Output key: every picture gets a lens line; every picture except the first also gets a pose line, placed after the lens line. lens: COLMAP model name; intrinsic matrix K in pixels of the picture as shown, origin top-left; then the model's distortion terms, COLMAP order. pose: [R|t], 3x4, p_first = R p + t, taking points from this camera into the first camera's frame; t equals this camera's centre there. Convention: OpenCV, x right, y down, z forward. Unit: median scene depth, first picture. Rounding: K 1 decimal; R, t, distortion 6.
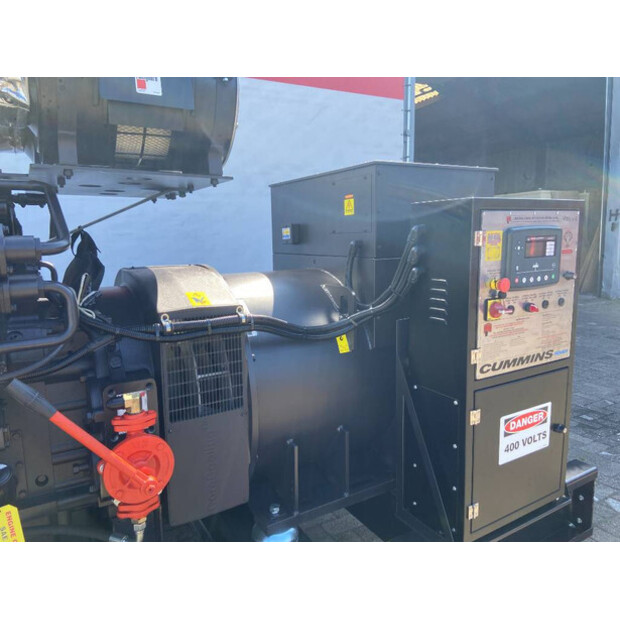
lens RADIAL K [[465.9, 0, 305.2], [0, 465.9, 301.2], [0, 0, 1]] dist [0.118427, -0.140732]
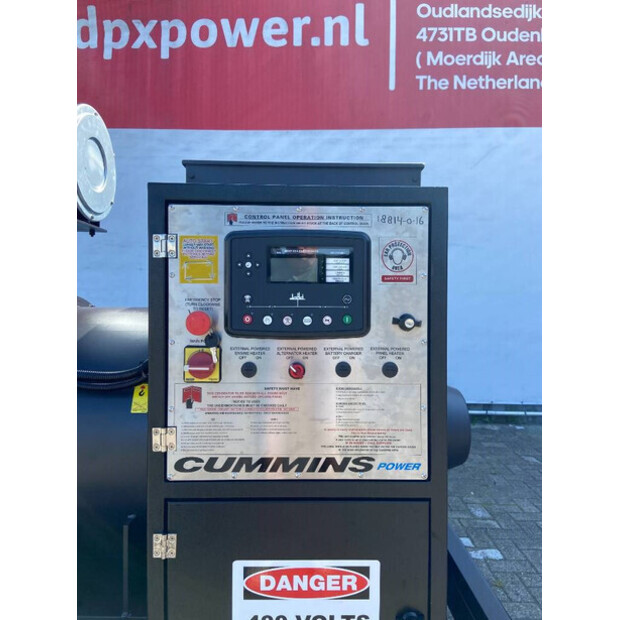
lens RADIAL K [[464.7, 0, 309.5], [0, 464.7, 301.7], [0, 0, 1]] dist [0.119709, -0.150951]
pose [[0.866080, 0.025671, -0.499246, 0.773766], [-0.093116, 0.989487, -0.110656, -0.007896], [0.491157, 0.142325, 0.859365, 0.514420]]
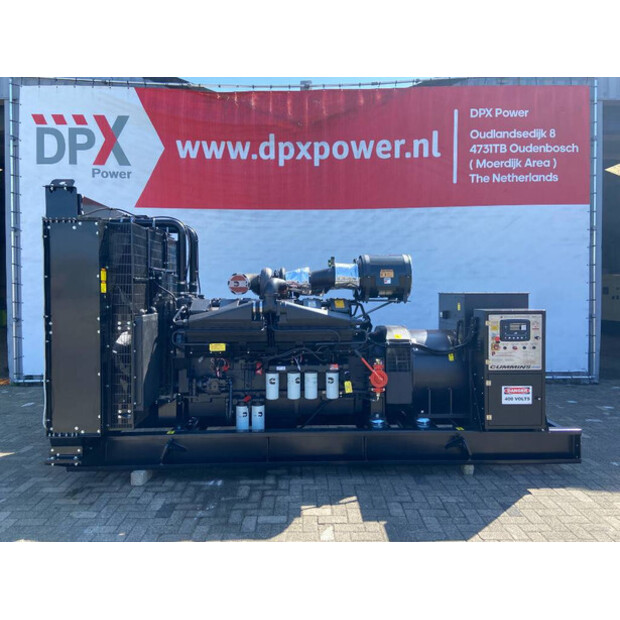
lens RADIAL K [[464.7, 0, 309.5], [0, 464.7, 301.7], [0, 0, 1]] dist [0.119709, -0.150951]
pose [[0.877090, 0.026044, -0.479620, 0.748802], [-0.080194, 0.992454, -0.092759, 0.099583], [0.473585, 0.119821, 0.872560, -2.072697]]
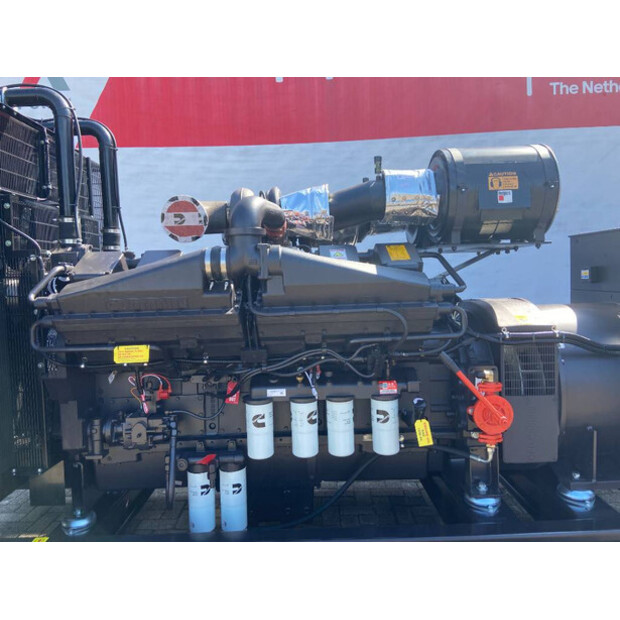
lens RADIAL K [[465.9, 0, 305.2], [0, 465.9, 301.2], [0, 0, 1]] dist [0.118427, -0.140732]
pose [[0.861982, 0.017274, -0.506645, -0.052198], [-0.054085, 0.996849, -0.058030, 0.059908], [0.504046, 0.077422, 0.860200, -0.684540]]
